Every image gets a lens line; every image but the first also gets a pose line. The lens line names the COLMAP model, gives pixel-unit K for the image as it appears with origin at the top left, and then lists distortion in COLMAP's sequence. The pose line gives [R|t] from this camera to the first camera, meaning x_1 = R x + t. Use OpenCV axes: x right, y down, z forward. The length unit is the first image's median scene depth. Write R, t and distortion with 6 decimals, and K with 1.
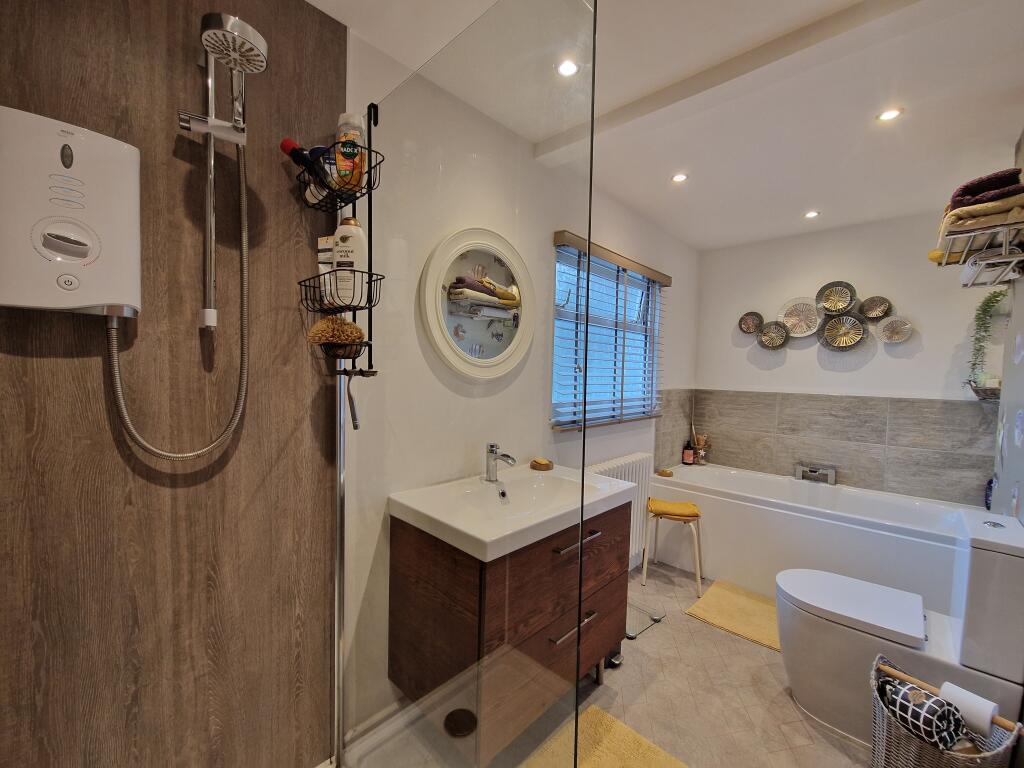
lens RADIAL K [[419.5, 0, 508.5], [0, 419.5, 386.9], [0, 0, 1]] dist [0.001747, -0.004582]
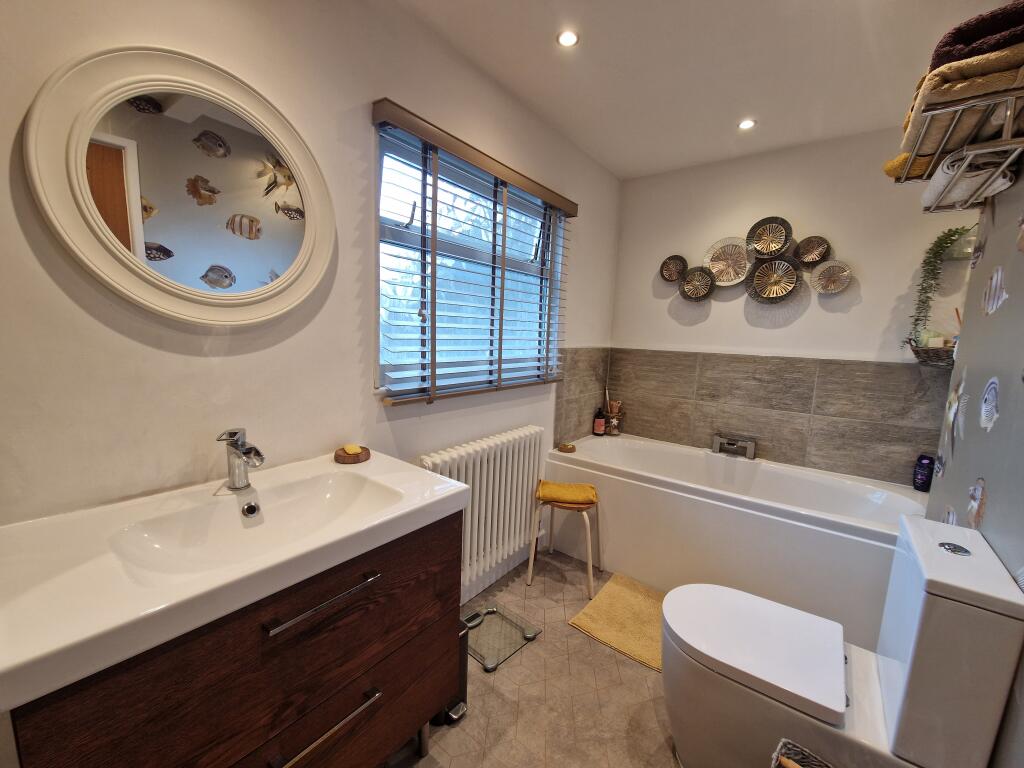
lens RADIAL K [[419.5, 0, 509.6], [0, 419.5, 387.8], [0, 0, 1]] dist [0.001747, -0.004582]
pose [[0.993915, -0.002847, 0.110113, 0.225282], [-0.007962, 0.995194, 0.097594, 0.006706], [-0.109862, -0.097877, 0.989116, 0.261078]]
